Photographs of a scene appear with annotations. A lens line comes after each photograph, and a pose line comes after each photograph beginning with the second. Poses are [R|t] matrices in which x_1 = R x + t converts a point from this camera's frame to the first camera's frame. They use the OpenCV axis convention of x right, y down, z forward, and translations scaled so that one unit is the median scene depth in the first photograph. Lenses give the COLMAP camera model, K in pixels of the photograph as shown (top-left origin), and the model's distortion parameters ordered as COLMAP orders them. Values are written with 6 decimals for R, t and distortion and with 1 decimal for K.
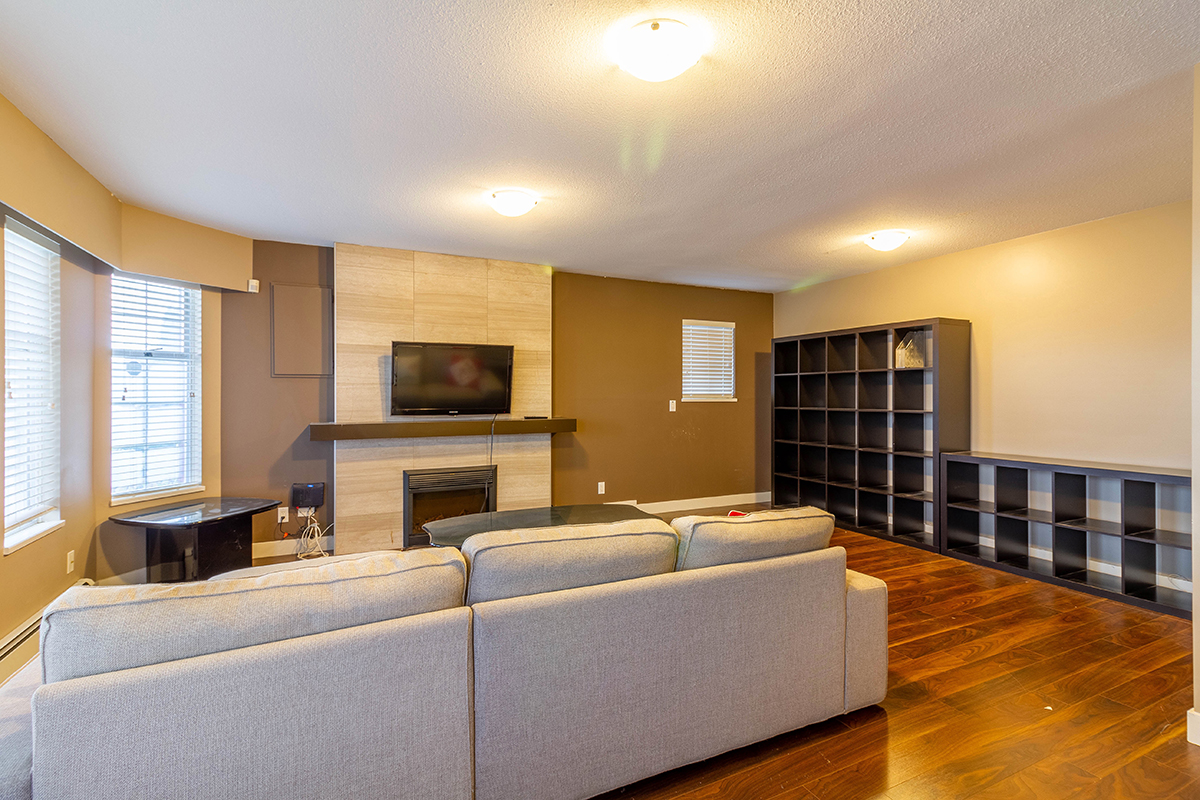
lens RADIAL K [[551.4, 0, 603.6], [0, 551.4, 396.4], [0, 0, 1]] dist [0.000675, 0.000751]
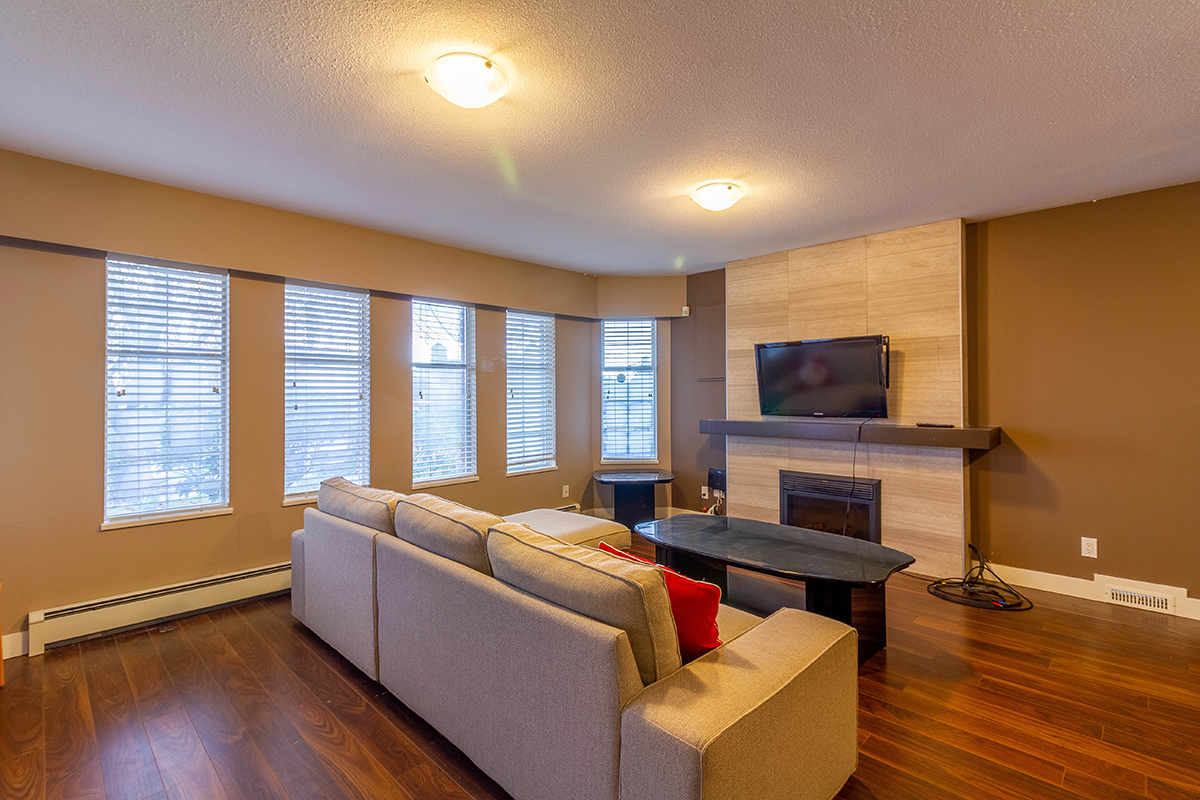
lens RADIAL K [[551.4, 0, 602.8], [0, 551.4, 397.0], [0, 0, 1]] dist [0.000675, 0.000751]
pose [[0.337548, 0.004481, -0.941298, 0.478542], [0.000405, 0.999988, 0.004905, -0.004822], [0.941308, -0.002037, 0.337542, 0.348376]]
